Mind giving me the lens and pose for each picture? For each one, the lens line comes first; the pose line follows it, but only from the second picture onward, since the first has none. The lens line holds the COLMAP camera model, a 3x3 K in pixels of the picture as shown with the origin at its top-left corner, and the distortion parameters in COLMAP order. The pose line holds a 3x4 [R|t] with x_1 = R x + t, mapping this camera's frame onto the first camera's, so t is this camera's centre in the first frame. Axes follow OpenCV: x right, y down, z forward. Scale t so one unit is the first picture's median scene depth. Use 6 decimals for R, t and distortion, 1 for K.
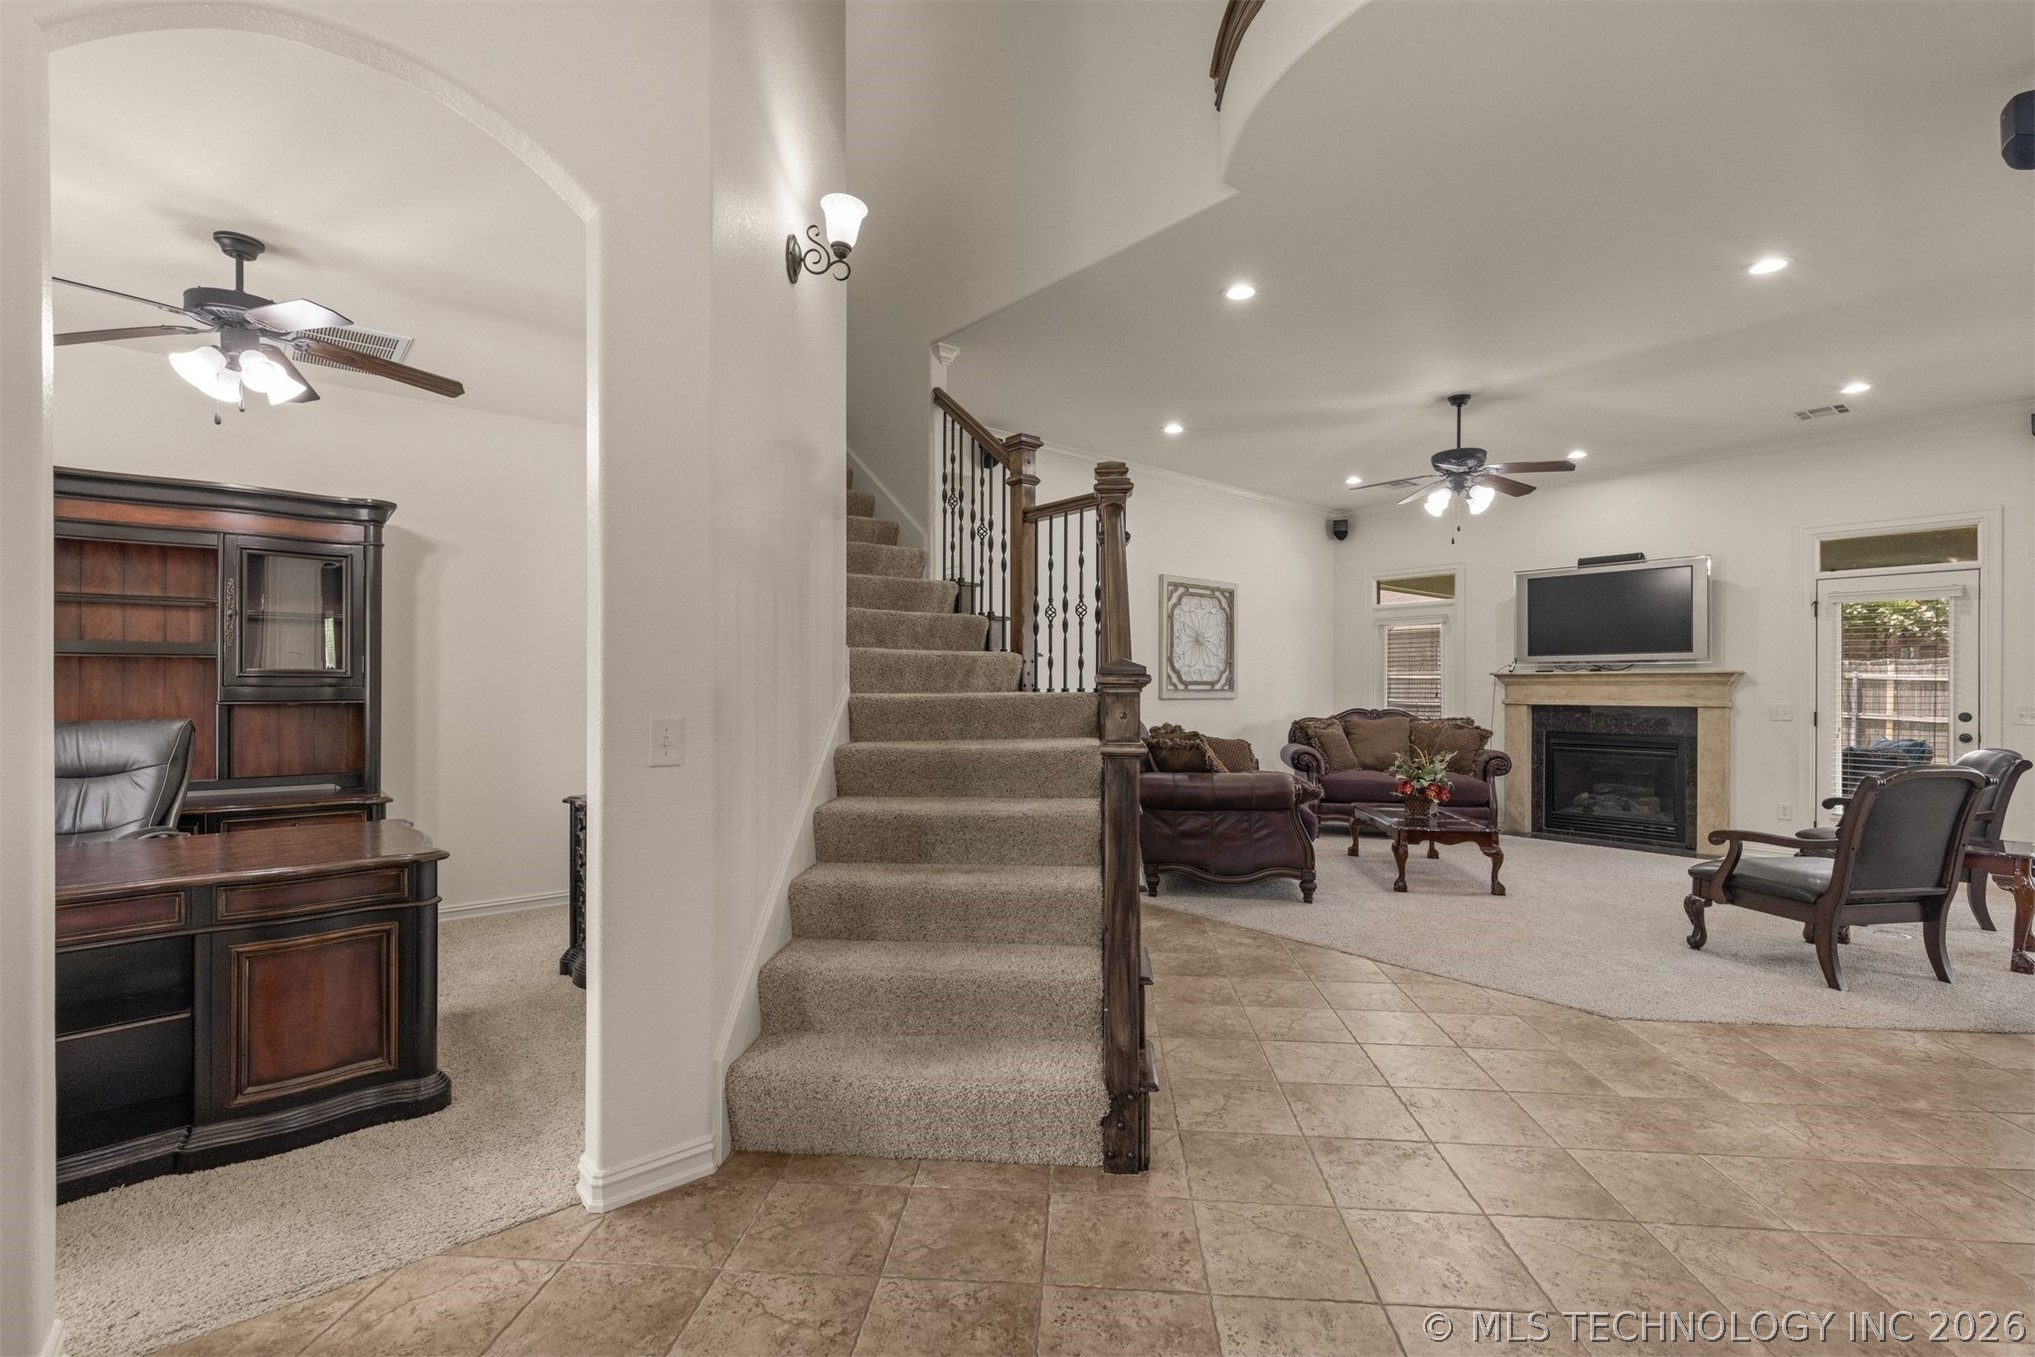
lens RADIAL K [[907.4, 0, 1017.7], [0, 907.4, 686.4], [0, 0, 1]] dist [0.005385, -0.001384]
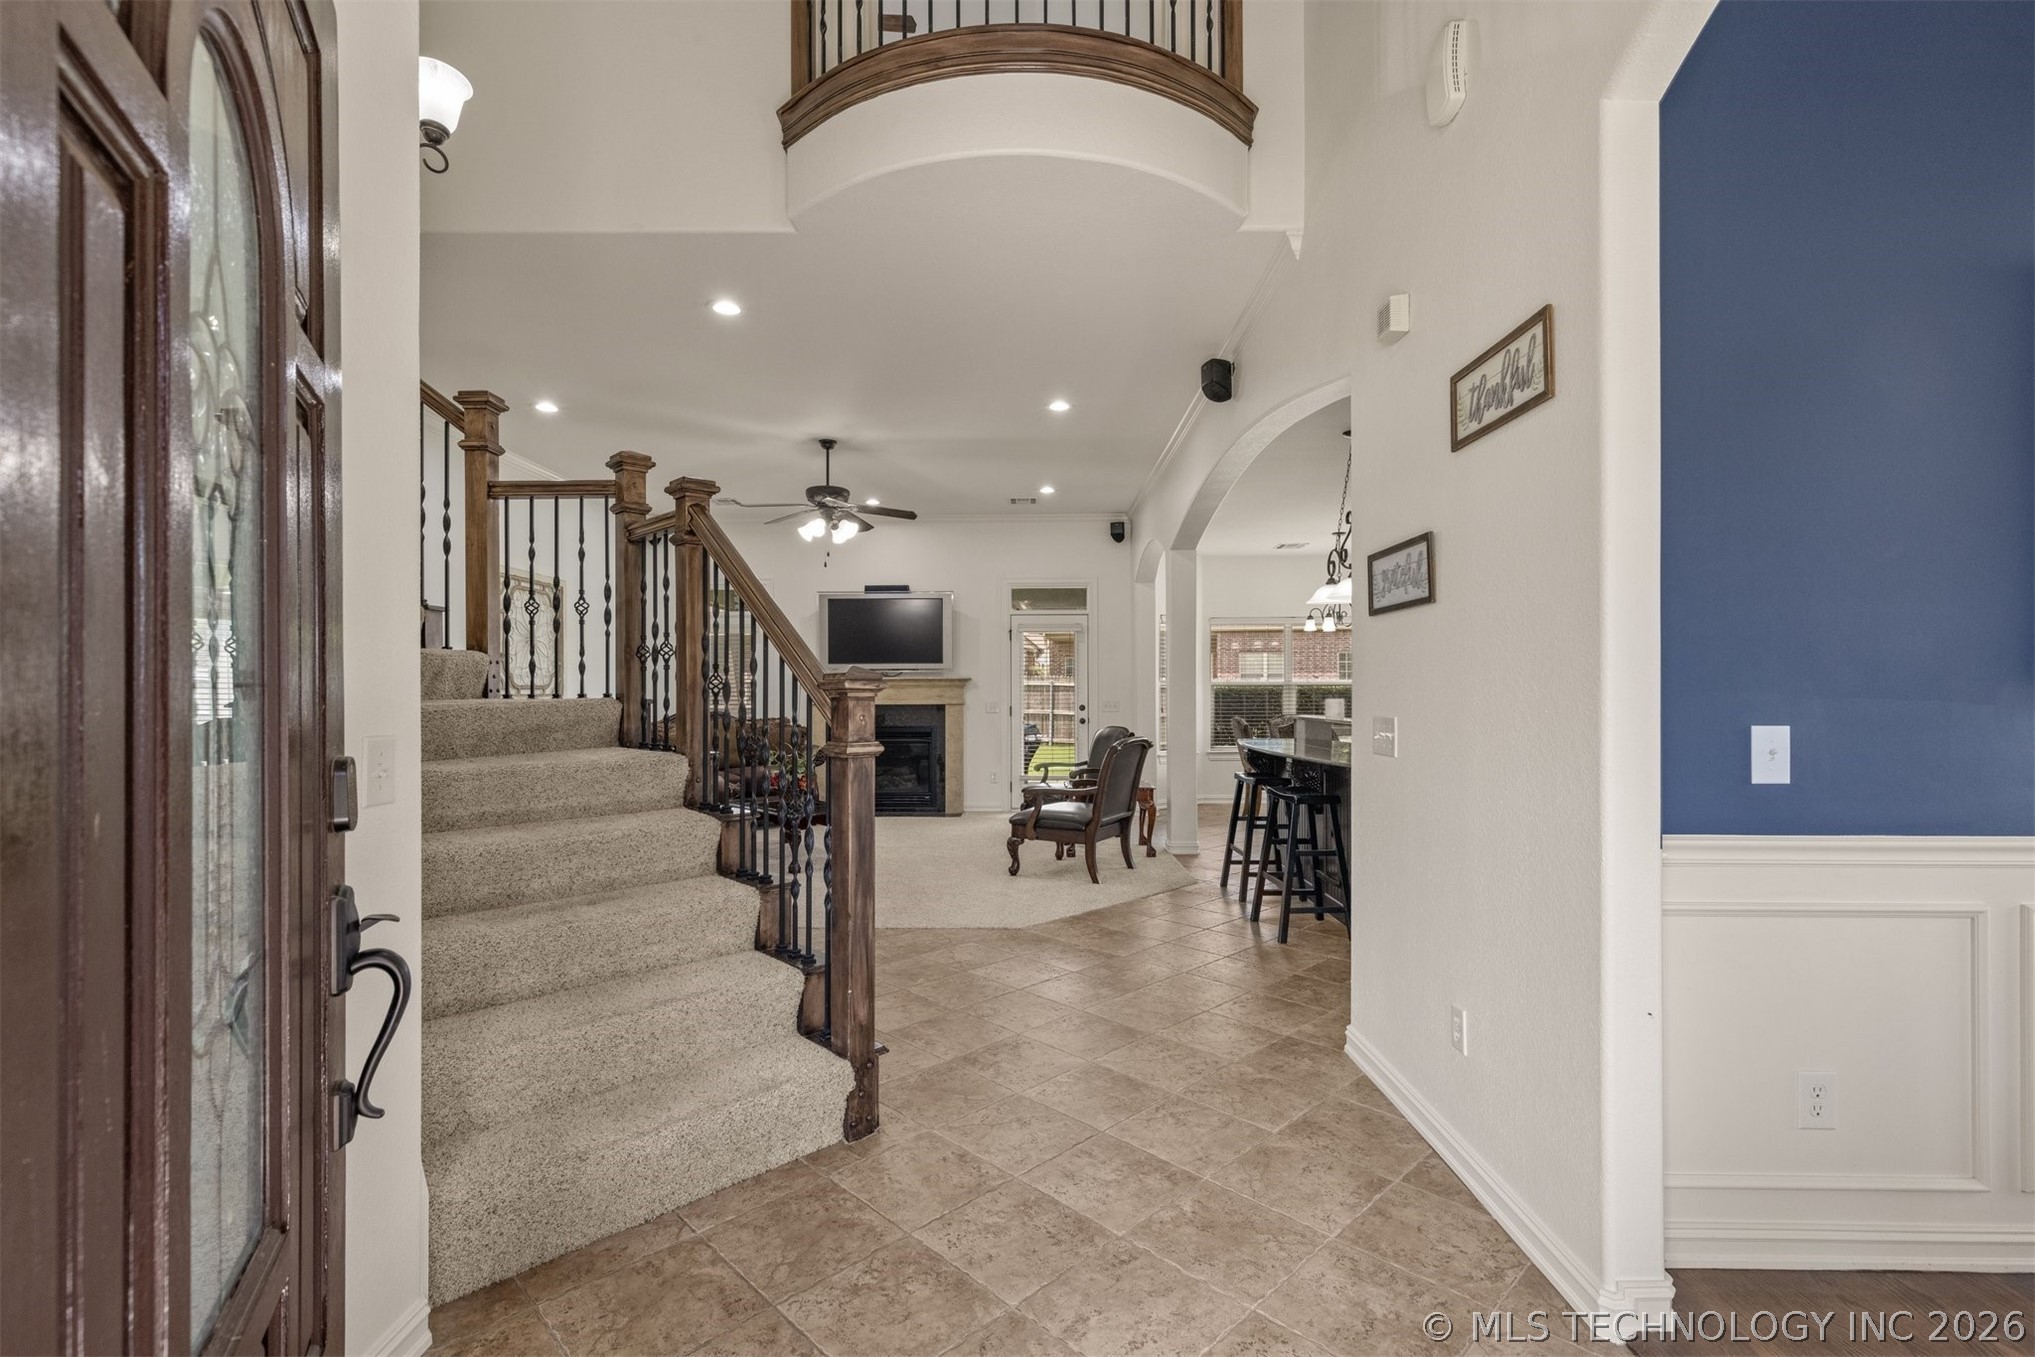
lens RADIAL K [[907.4, 0, 1016.9], [0, 907.4, 689.8], [0, 0, 1]] dist [0.005385, -0.001384]
pose [[0.654316, -0.004858, 0.756205, -0.236184], [0.004872, 0.999986, 0.002208, -0.001449], [-0.756205, 0.002239, 0.654331, 0.058011]]
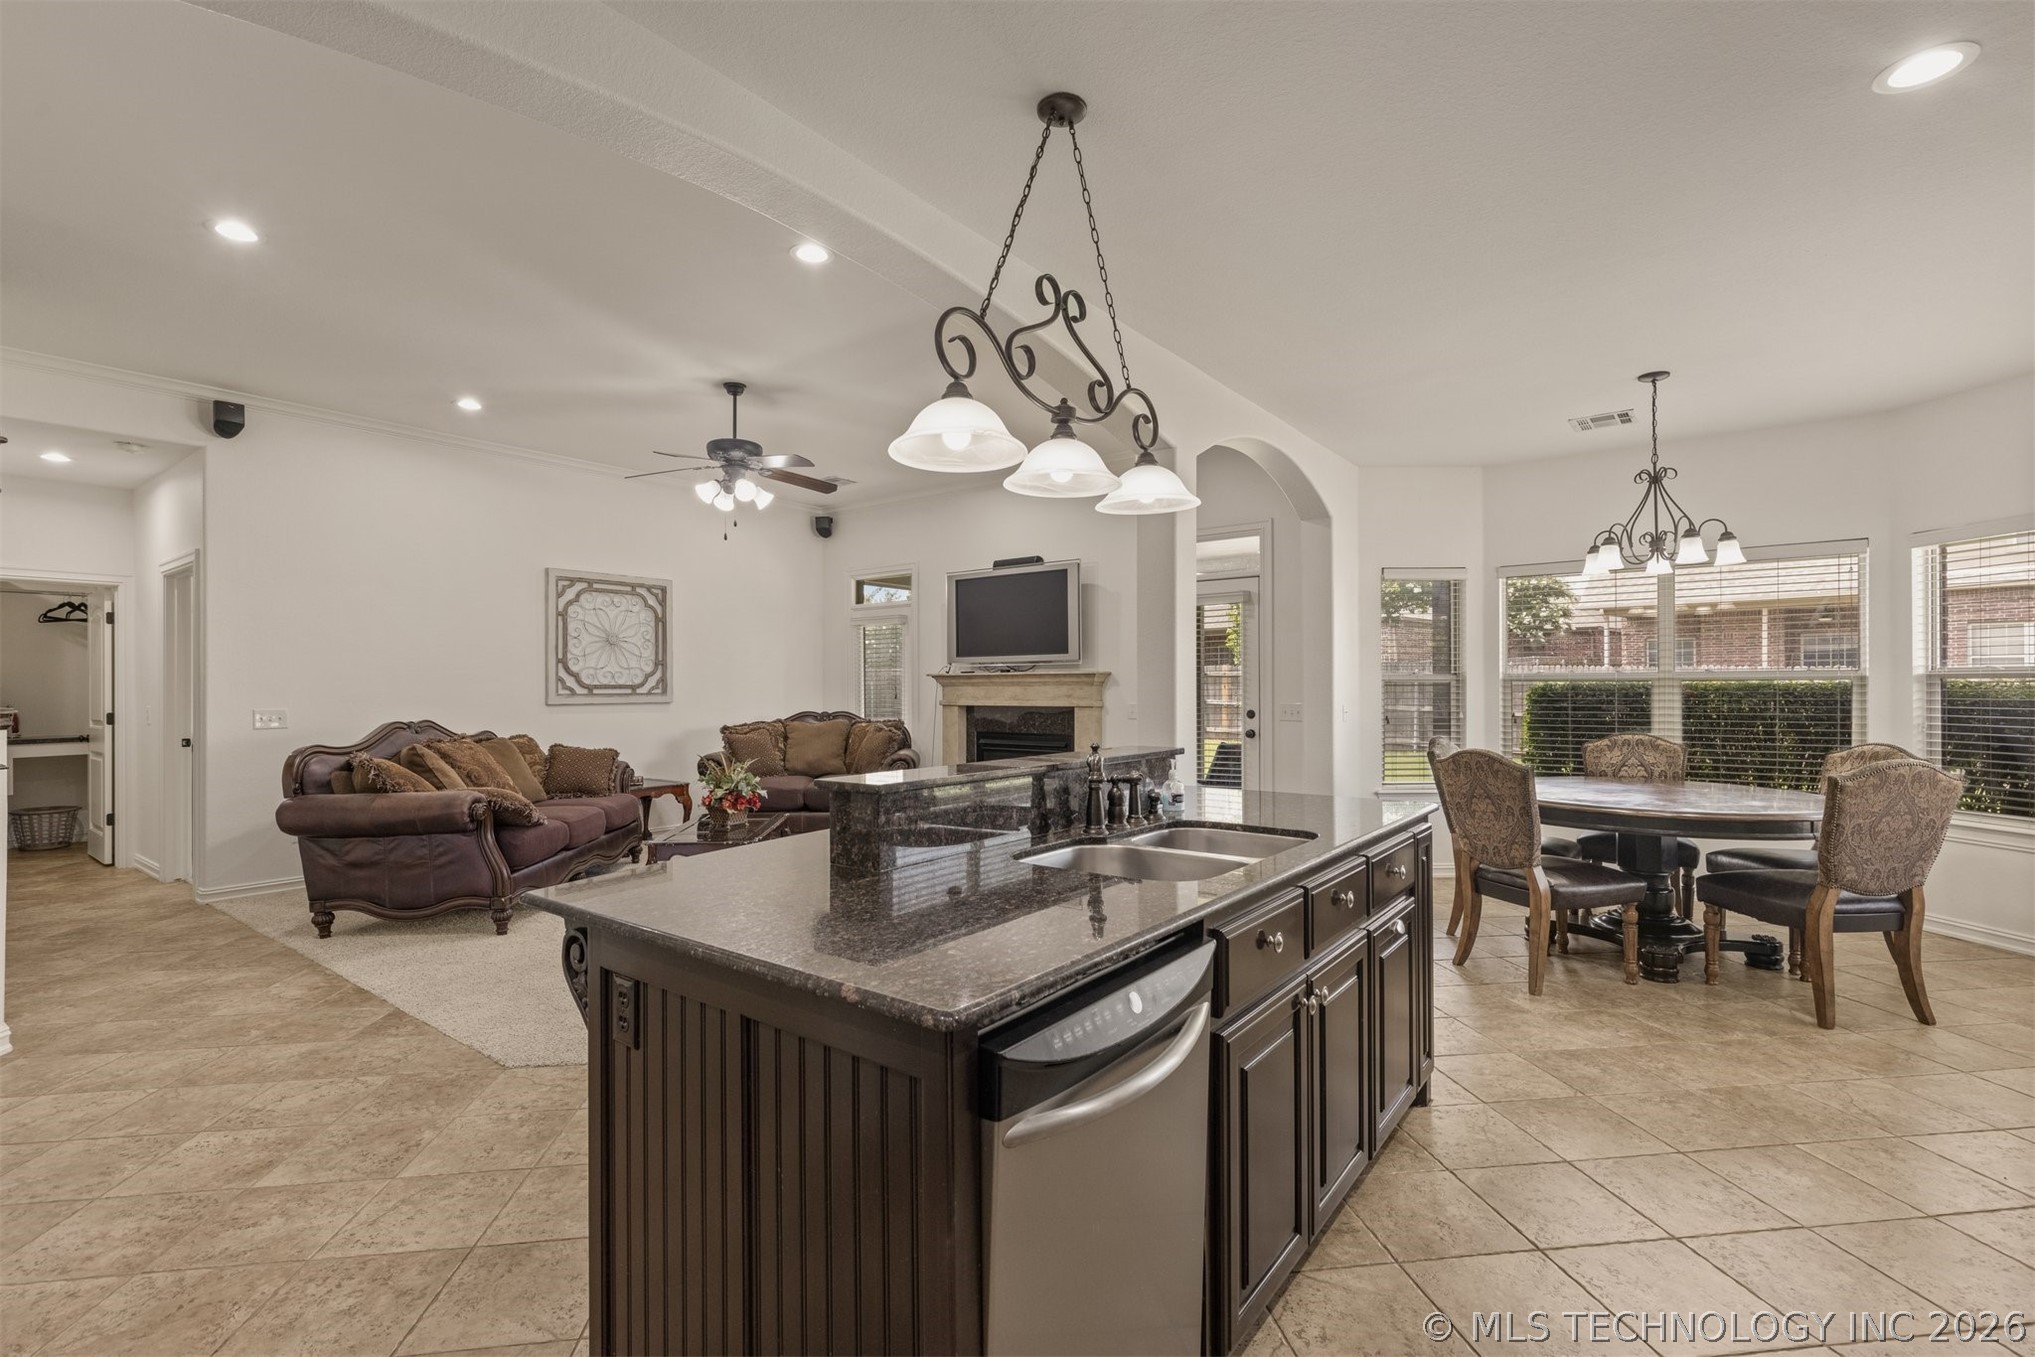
lens RADIAL K [[907.4, 0, 1016.1], [0, 907.4, 682.7], [0, 0, 1]] dist [0.005385, -0.001384]
pose [[0.976988, -0.006975, 0.213179, 0.569982], [0.007527, 0.999970, -0.001775, -0.004151], [-0.213160, 0.003339, 0.977012, 0.013471]]
